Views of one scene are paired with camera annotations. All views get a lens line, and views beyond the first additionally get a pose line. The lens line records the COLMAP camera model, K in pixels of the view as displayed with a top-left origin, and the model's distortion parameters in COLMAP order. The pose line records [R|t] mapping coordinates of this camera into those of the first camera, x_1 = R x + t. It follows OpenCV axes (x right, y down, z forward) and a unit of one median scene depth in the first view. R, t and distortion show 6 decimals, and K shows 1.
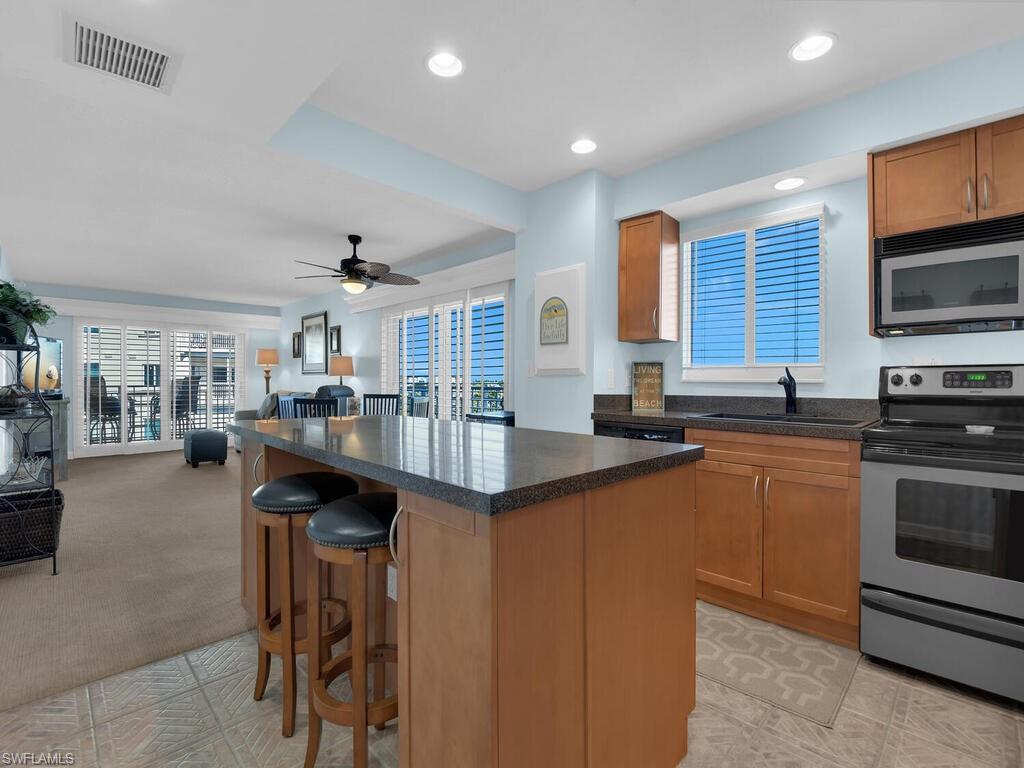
lens RADIAL K [[466.9, 0, 508.7], [0, 466.9, 380.5], [0, 0, 1]] dist [-0.012719, -0.011010]
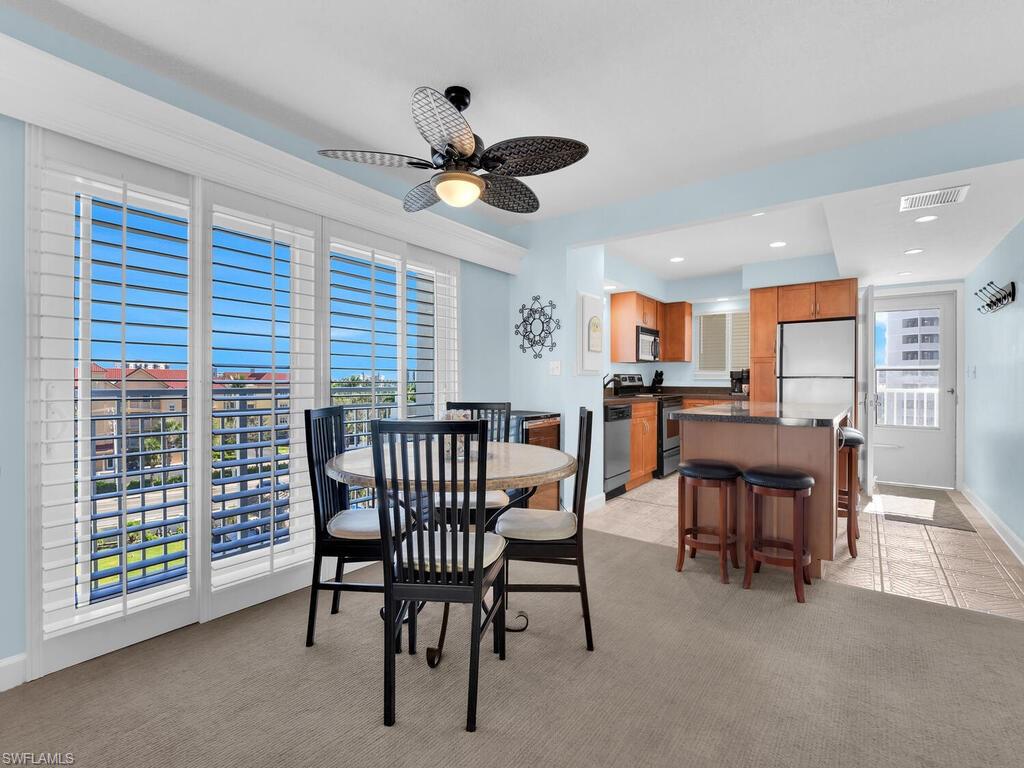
lens RADIAL K [[466.9, 0, 520.2], [0, 466.9, 385.8], [0, 0, 1]] dist [-0.012719, -0.011010]
pose [[-0.153297, -0.009259, 0.988137, -1.166431], [0.001286, 0.999953, 0.009569, 0.006348], [-0.988179, 0.002738, -0.153278, 1.387288]]
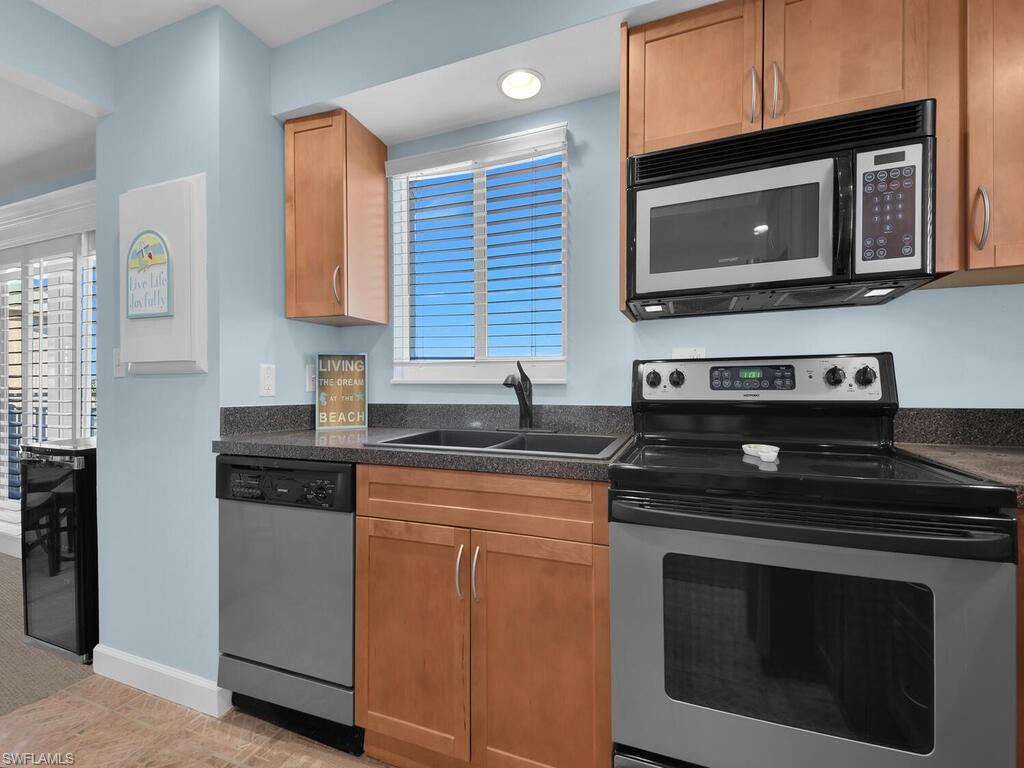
lens RADIAL K [[466.9, 0, 512.3], [0, 466.9, 389.6], [0, 0, 1]] dist [-0.012719, -0.011010]
pose [[0.903853, -0.011196, 0.427697, 0.243732], [0.005538, 0.999880, 0.014469, 0.002291], [-0.427808, -0.010709, 0.903806, 0.316931]]
